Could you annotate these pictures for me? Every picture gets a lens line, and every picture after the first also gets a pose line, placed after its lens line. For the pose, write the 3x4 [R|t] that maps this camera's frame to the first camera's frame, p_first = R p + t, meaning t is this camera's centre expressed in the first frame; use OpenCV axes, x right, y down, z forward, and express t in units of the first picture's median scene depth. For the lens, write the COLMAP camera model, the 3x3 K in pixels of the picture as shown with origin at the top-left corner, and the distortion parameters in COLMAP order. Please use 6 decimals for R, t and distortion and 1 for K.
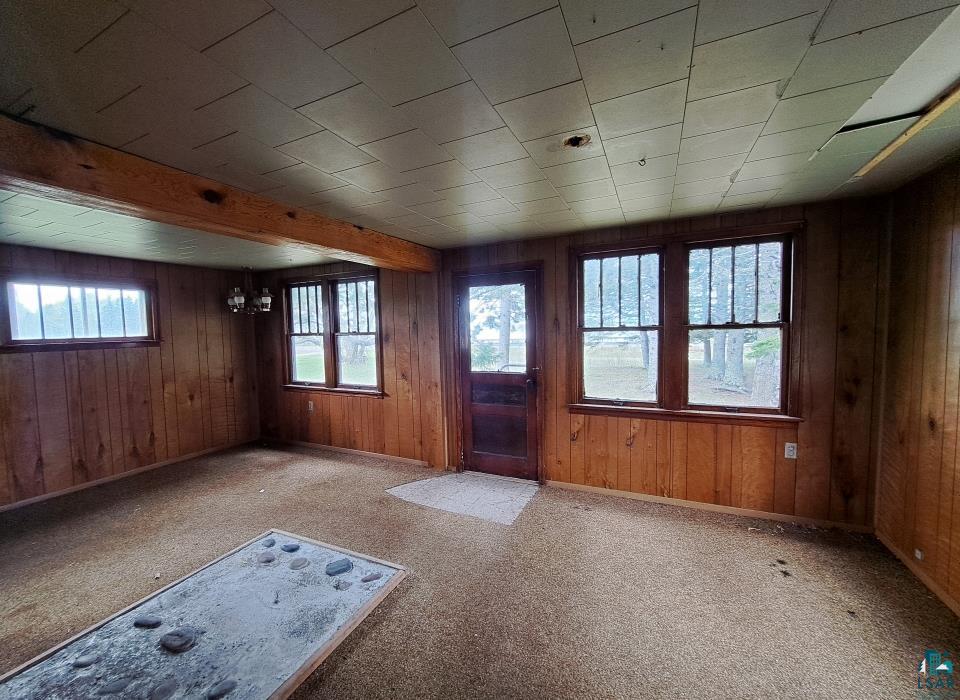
lens RADIAL K [[387.4, 0, 472.5], [0, 387.4, 353.7], [0, 0, 1]] dist [-0.001619, -0.000235]
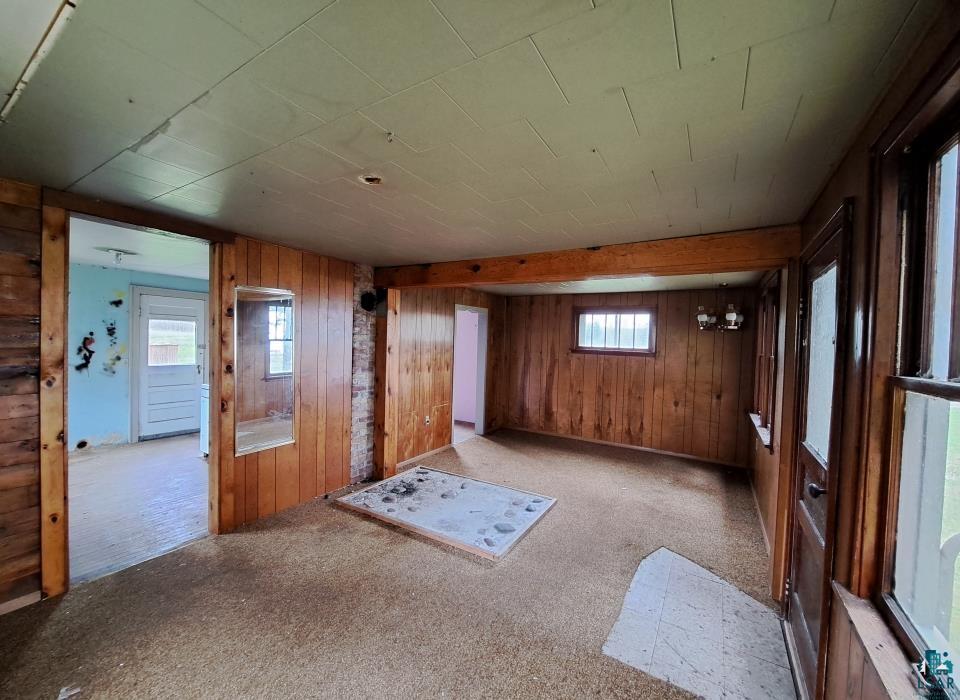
lens RADIAL K [[387.4, 0, 472.3], [0, 387.4, 349.5], [0, 0, 1]] dist [-0.001619, -0.000235]
pose [[-0.132124, 0.040309, -0.990413, 0.533061], [-0.092522, 0.994309, 0.052811, -0.057679], [0.986906, 0.098613, -0.127642, 0.576594]]
